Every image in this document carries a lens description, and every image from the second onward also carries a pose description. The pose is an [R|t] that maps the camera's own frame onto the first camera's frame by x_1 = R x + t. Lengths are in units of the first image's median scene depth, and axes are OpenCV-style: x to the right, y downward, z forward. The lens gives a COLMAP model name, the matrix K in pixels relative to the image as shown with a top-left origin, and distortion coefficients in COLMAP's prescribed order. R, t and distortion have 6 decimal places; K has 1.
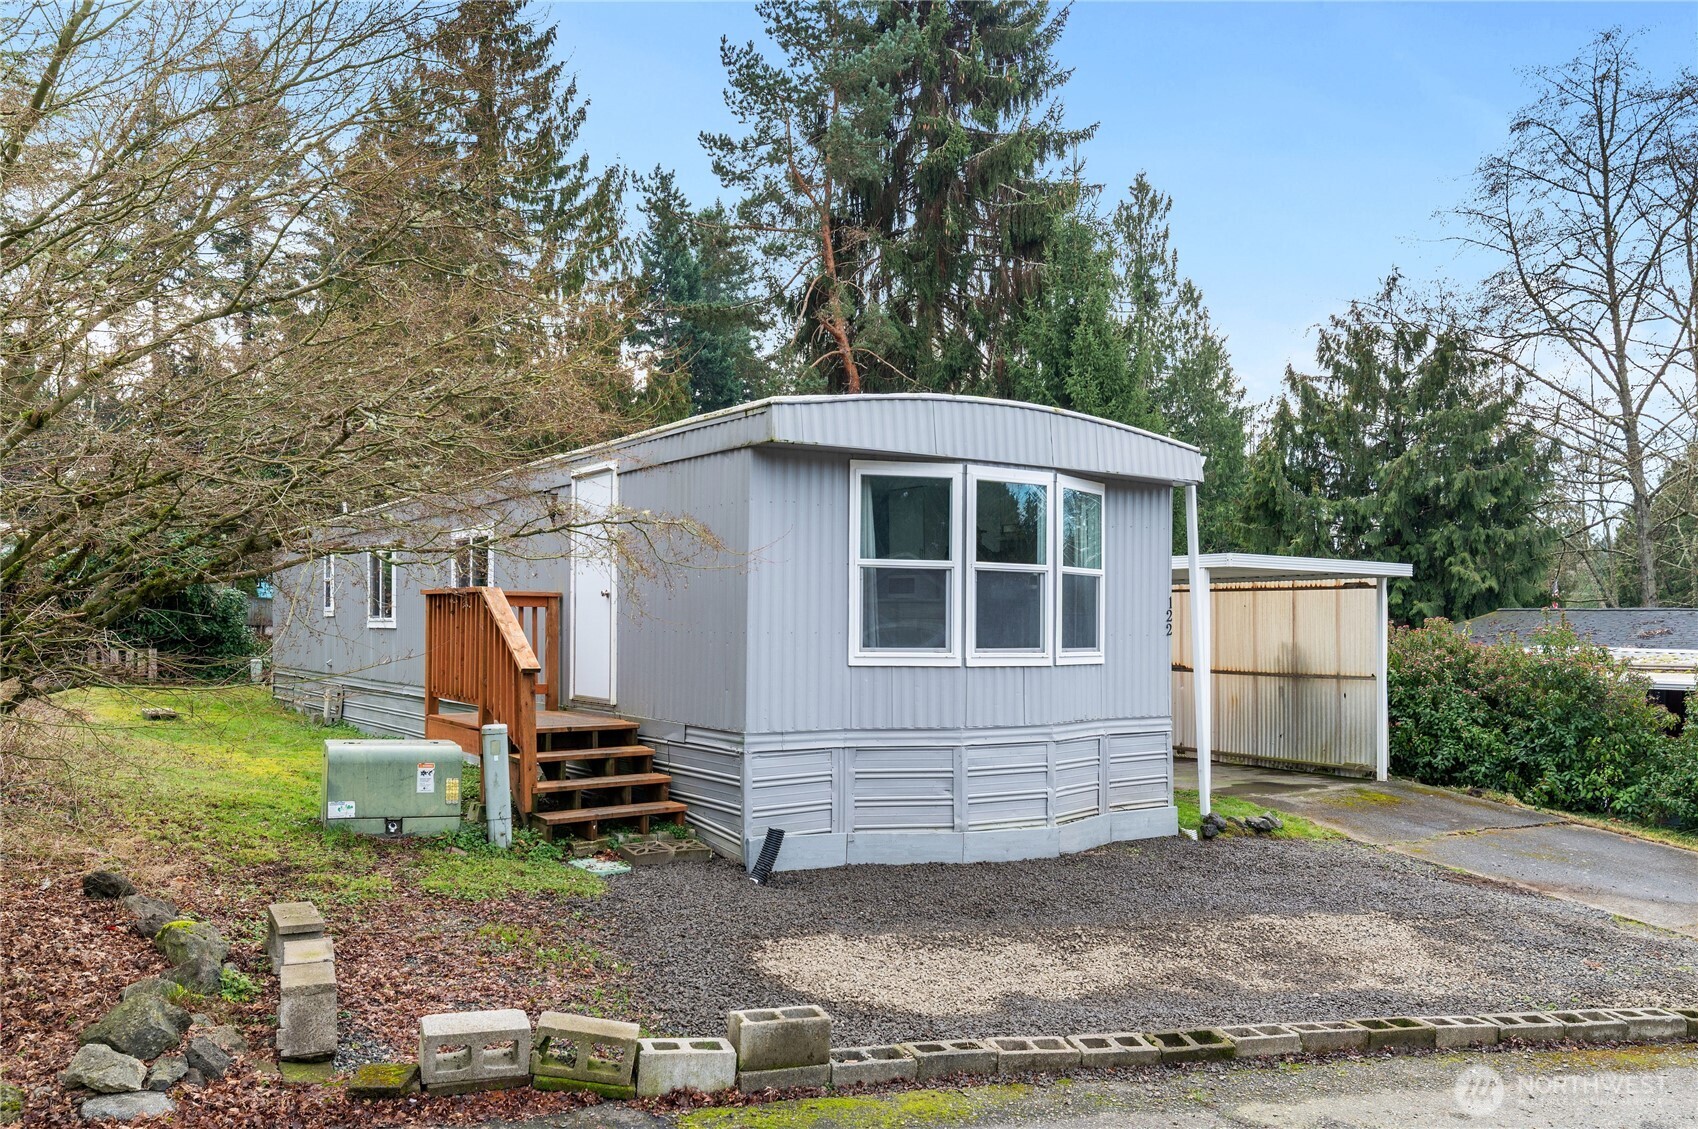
lens RADIAL K [[1322.0, 0, 849.6], [0, 1322.0, 619.6], [0, 0, 1]] dist [-0.003720, 0.005294]
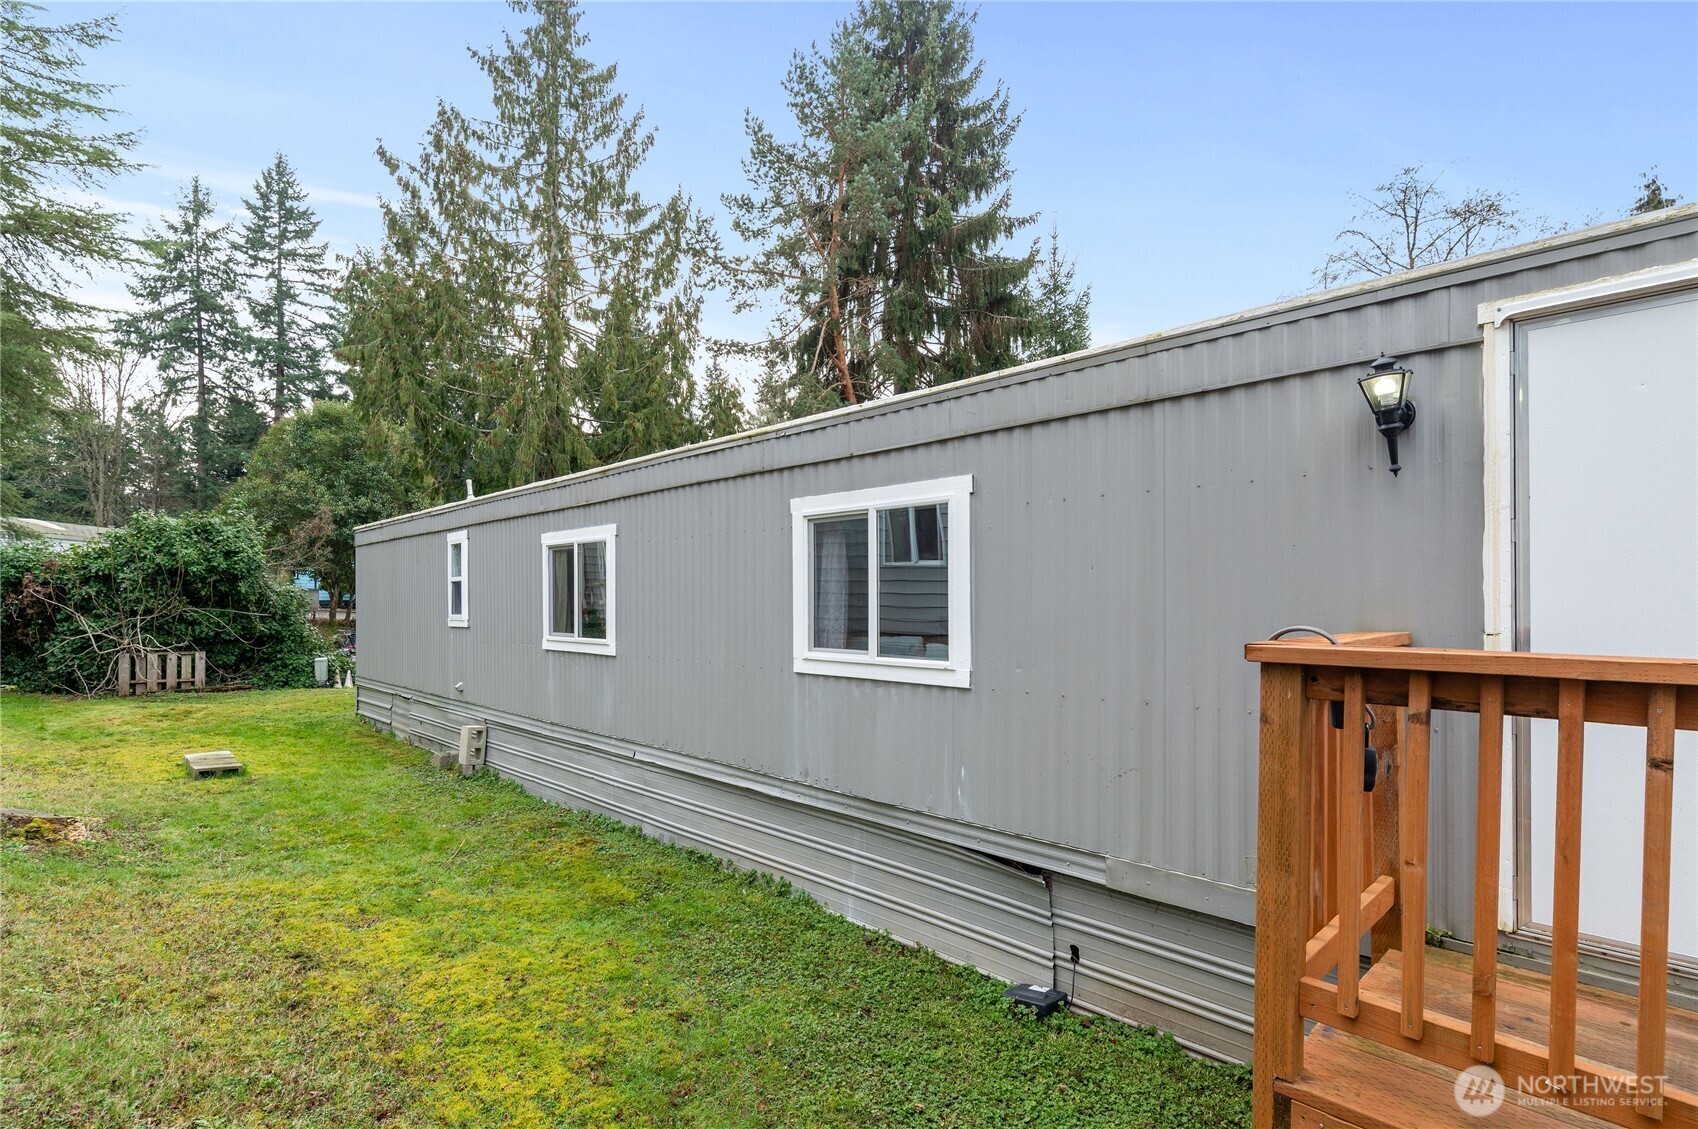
lens RADIAL K [[828.9, 0, 851.7], [0, 828.9, 589.6], [0, 0, 1]] dist [0.000746, -0.000713]
pose [[0.983414, -0.006293, 0.181264, -0.136988], [0.007736, 0.999944, -0.007252, -0.009647], [-0.181208, 0.008534, 0.983408, 0.258037]]
